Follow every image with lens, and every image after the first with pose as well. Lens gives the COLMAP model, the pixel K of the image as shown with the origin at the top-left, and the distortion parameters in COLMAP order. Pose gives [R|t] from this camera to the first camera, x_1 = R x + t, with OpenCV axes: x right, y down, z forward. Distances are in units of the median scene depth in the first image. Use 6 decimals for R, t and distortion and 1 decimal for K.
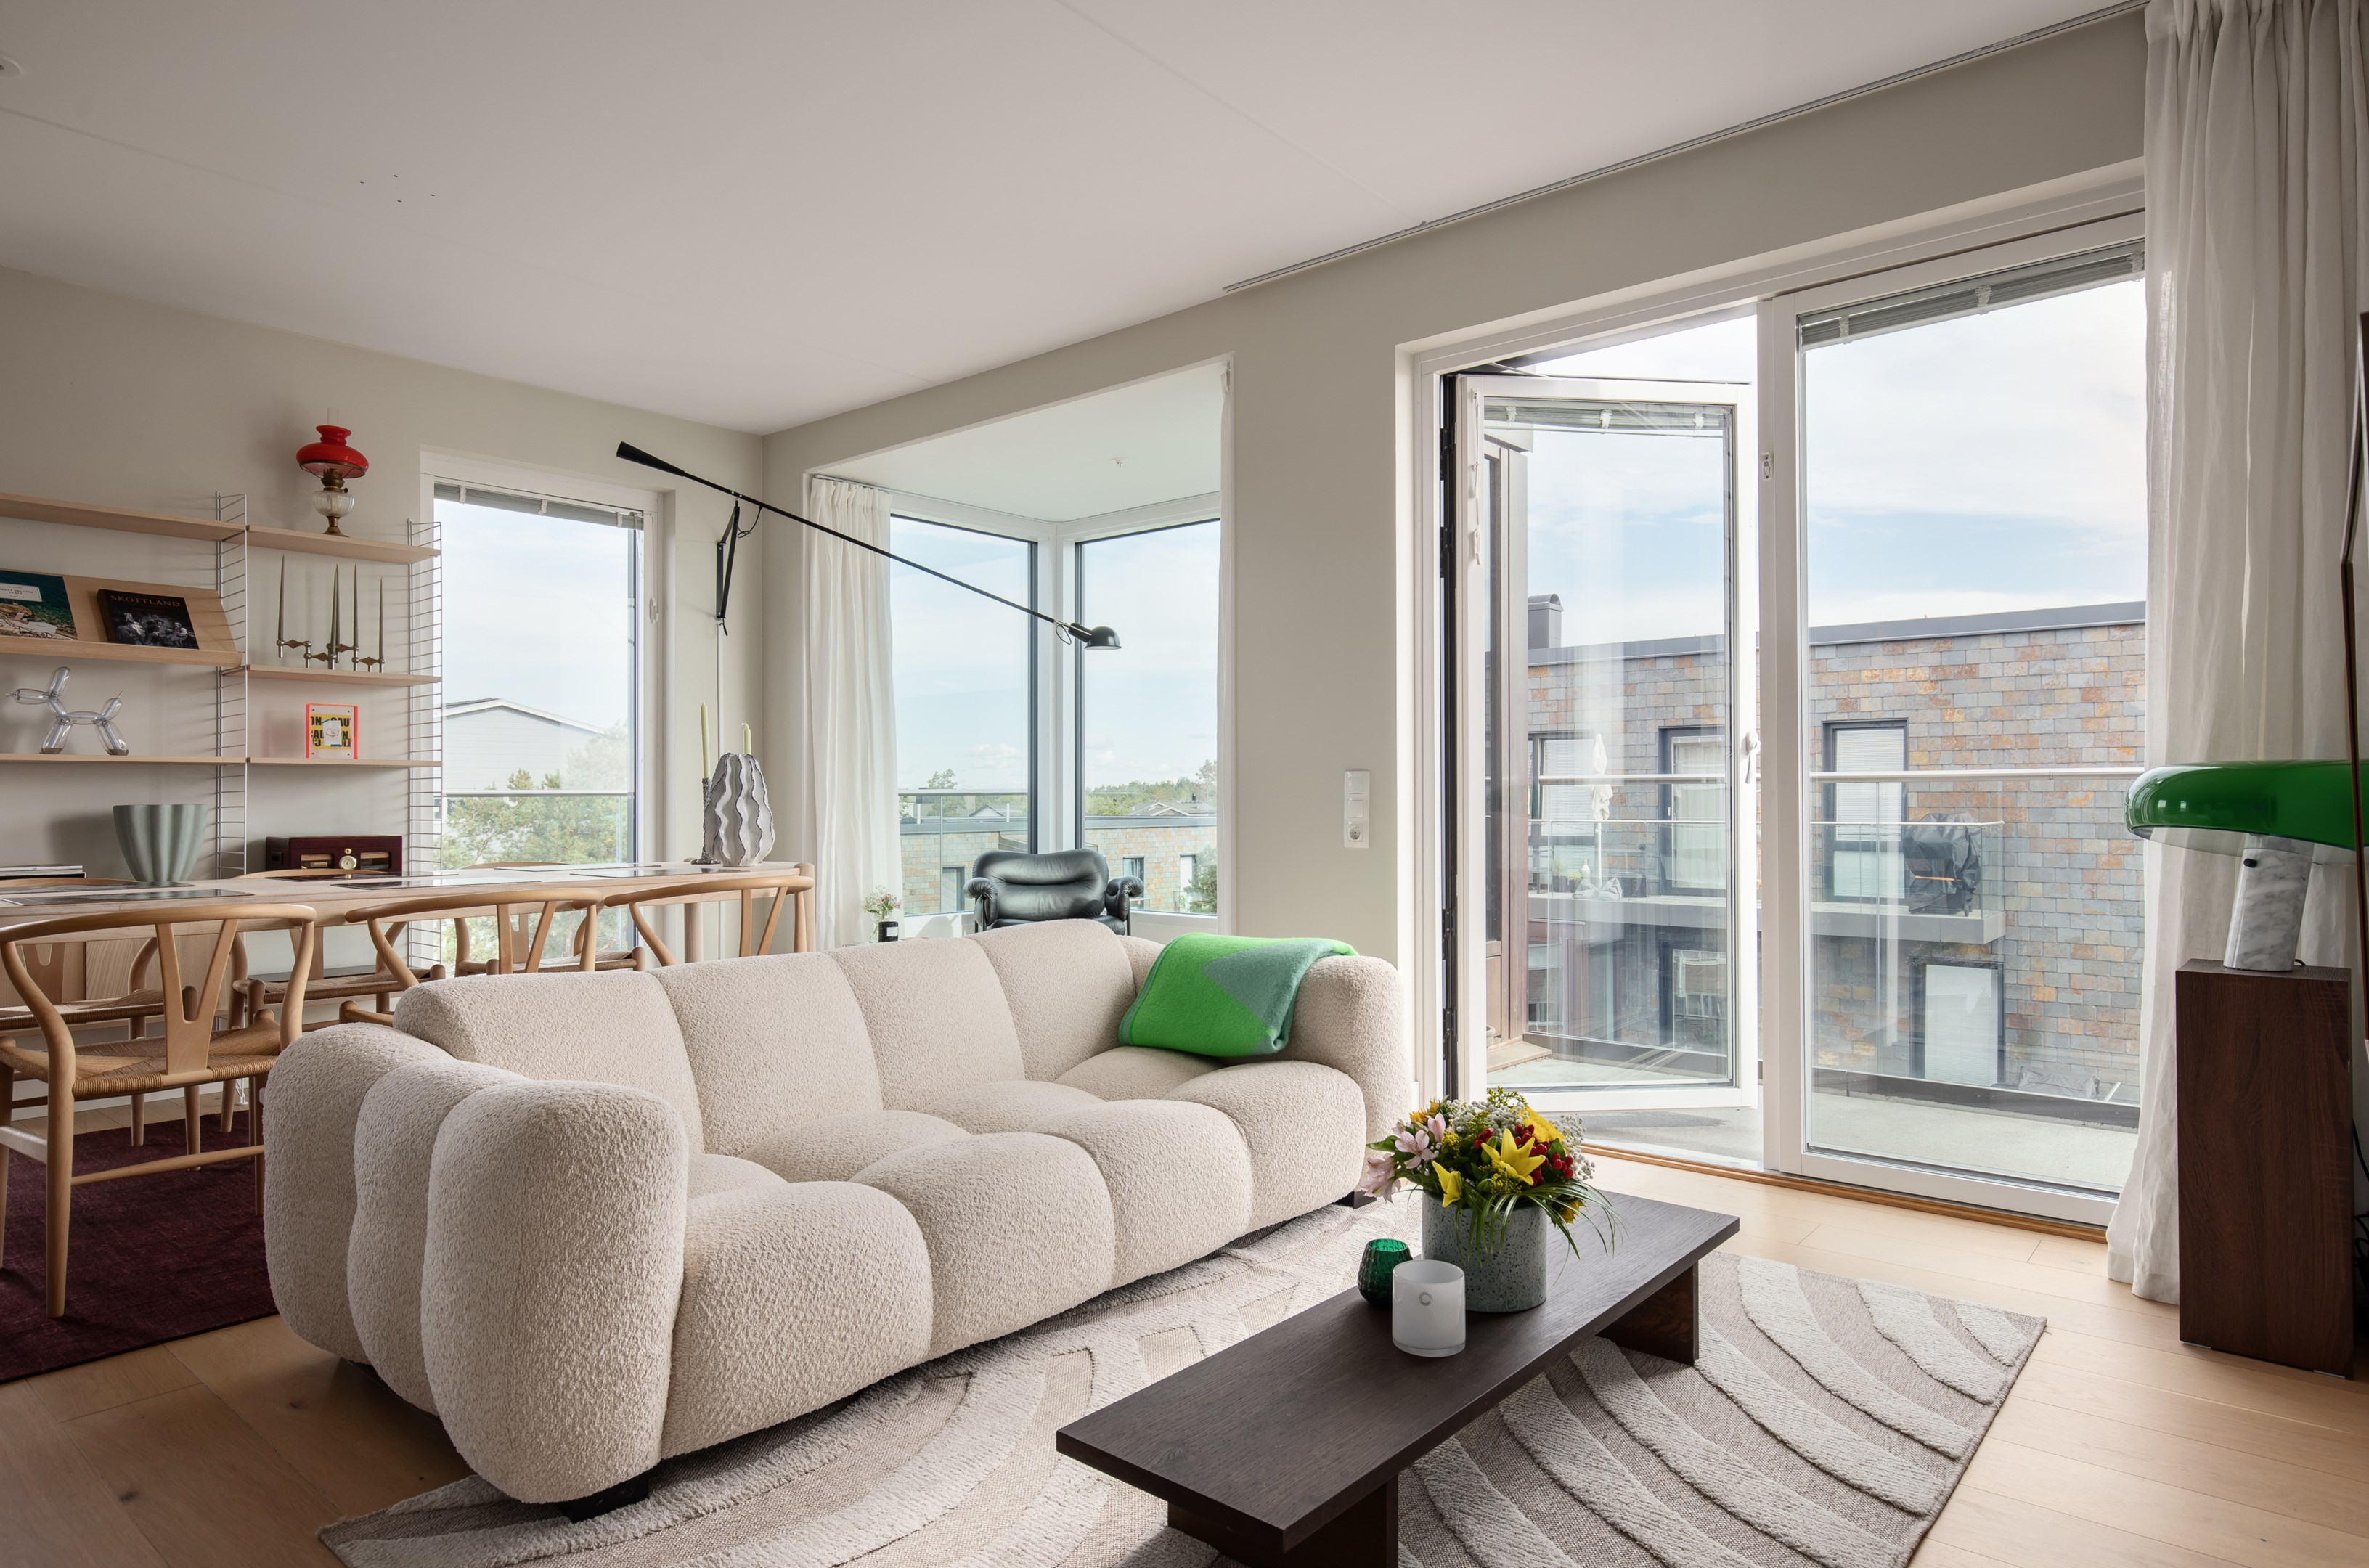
lens RADIAL K [[1347.3, 0, 1184.5], [0, 1347.3, 784.0], [0, 0, 1]] dist [-0.007726, 0.002023]
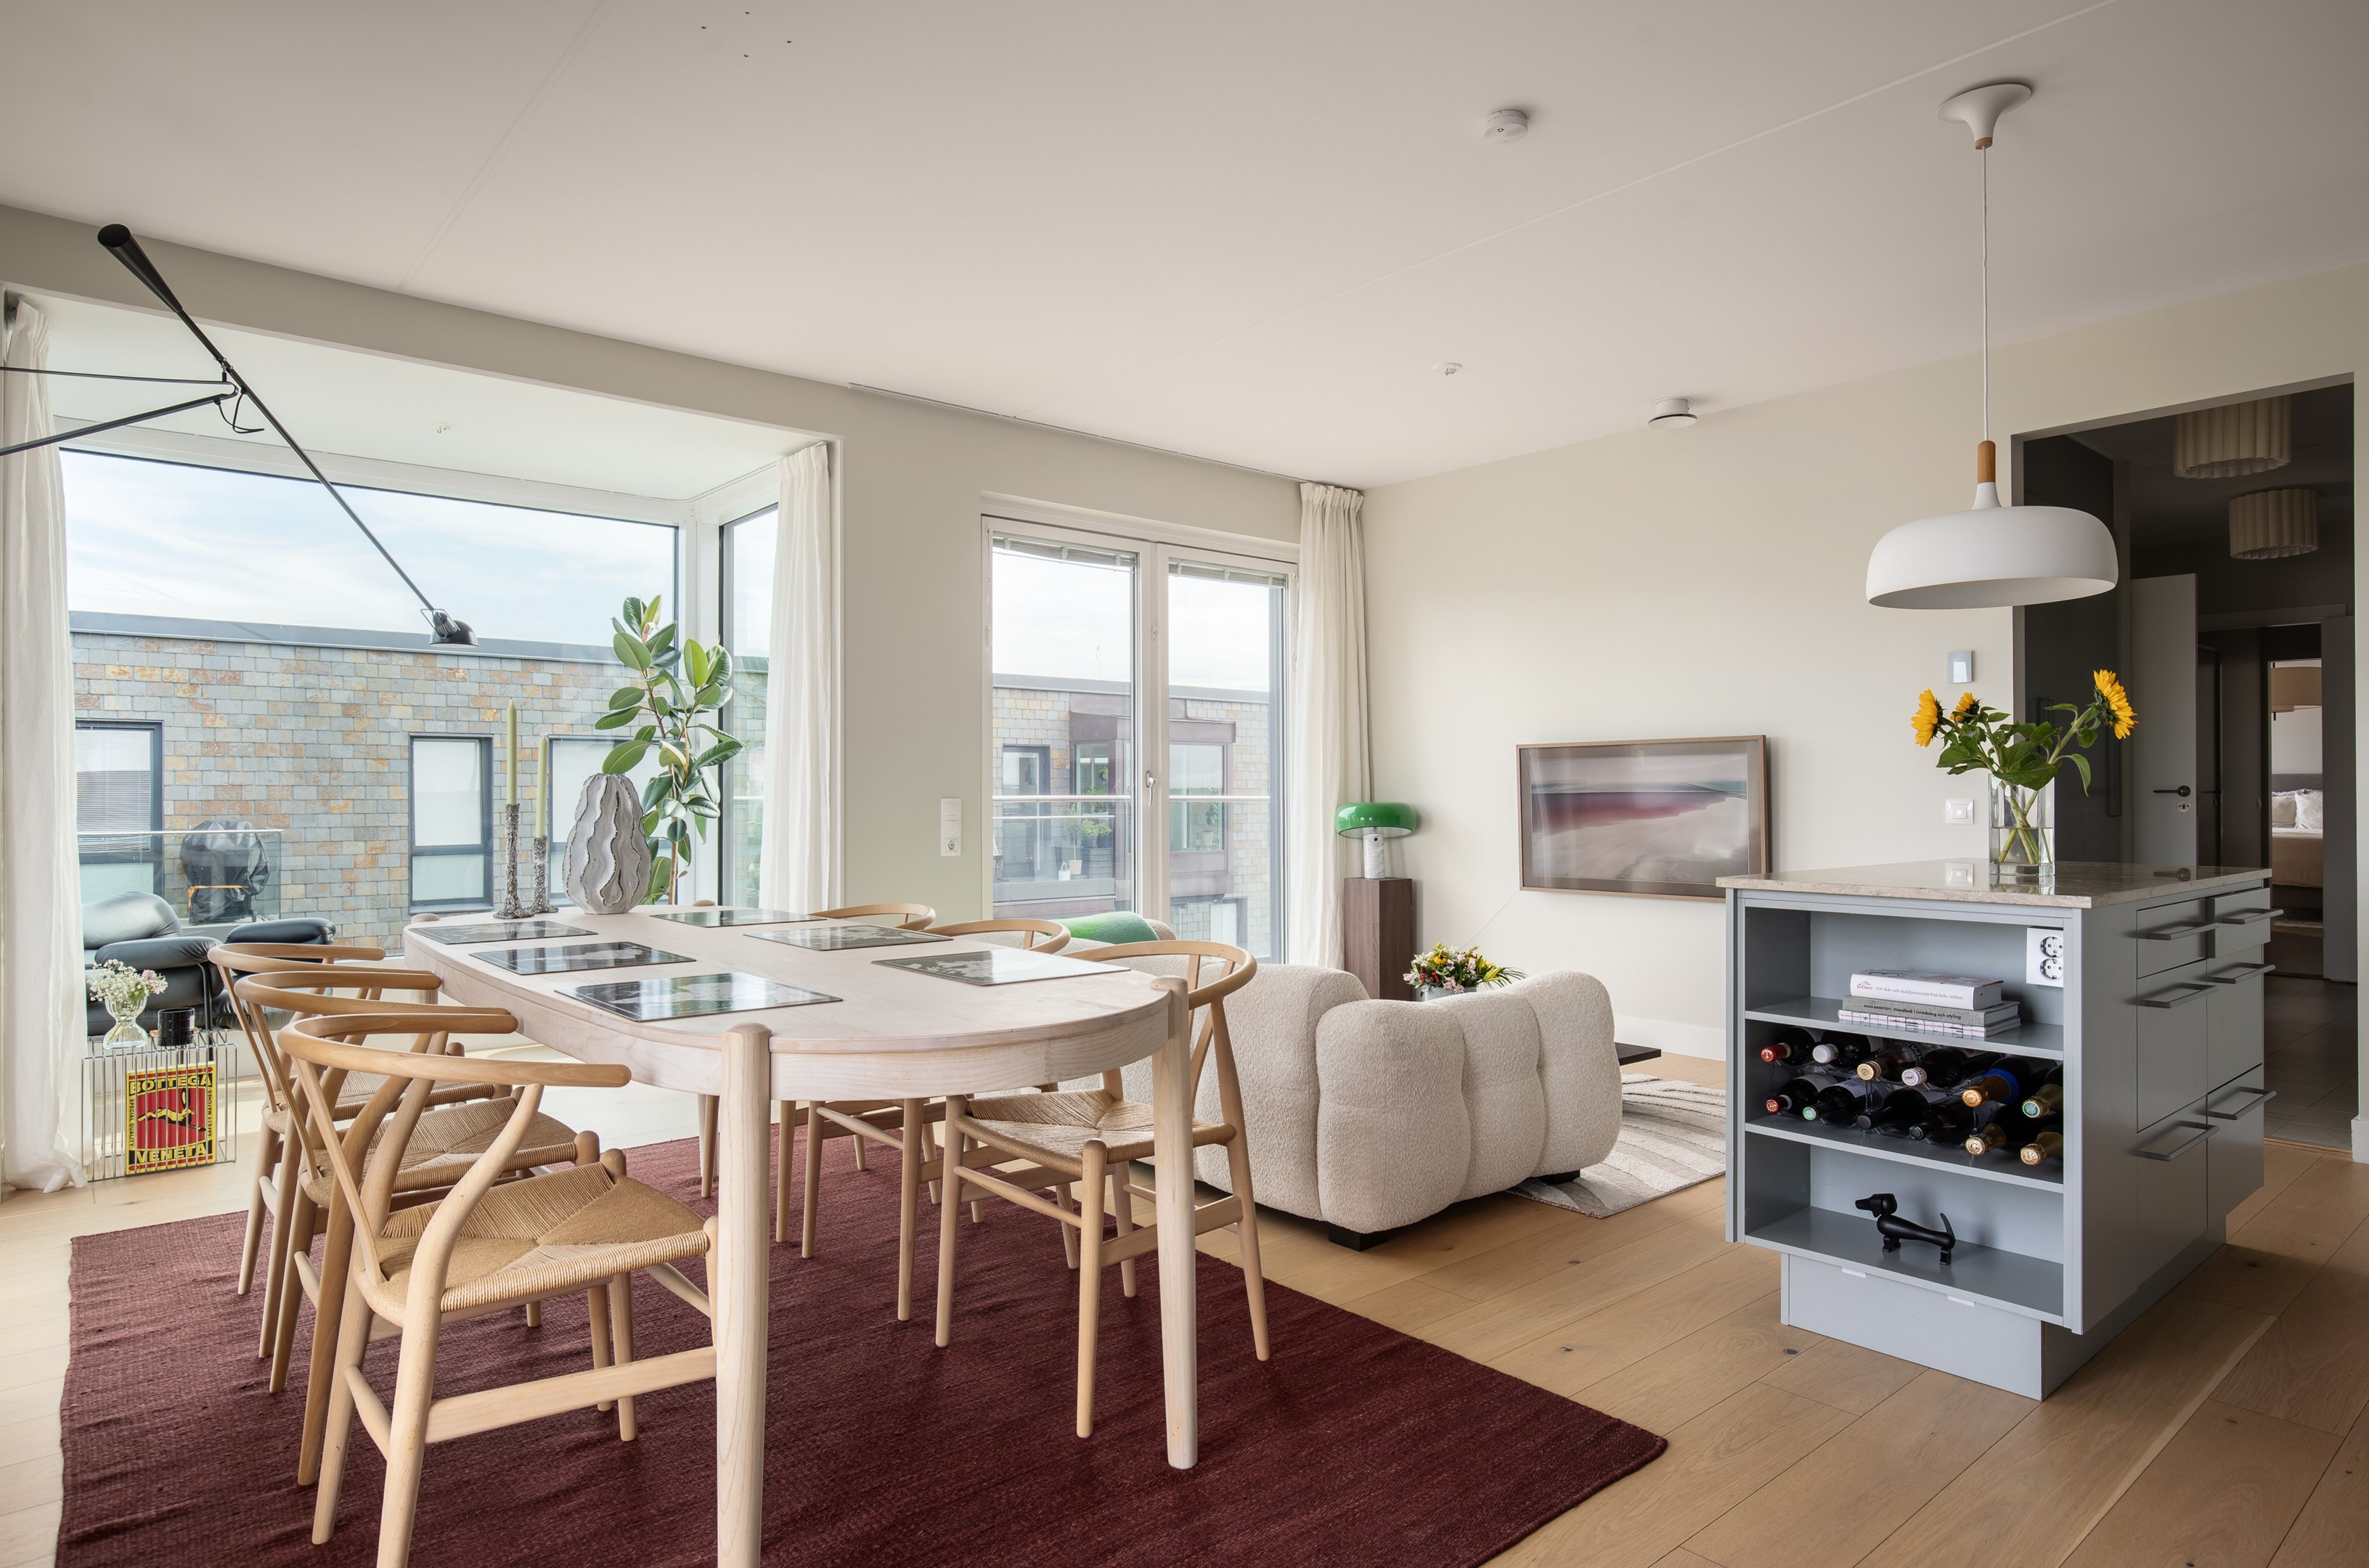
lens RADIAL K [[1347.3, 0, 1184.5], [0, 1347.3, 784.0], [0, 0, 1]] dist [-0.007726, 0.002023]
pose [[0.163395, 0.009556, 0.986514, -1.001324], [-0.009493, 0.999922, -0.008113, -0.012301], [-0.986515, -0.008039, 0.163473, 0.486618]]
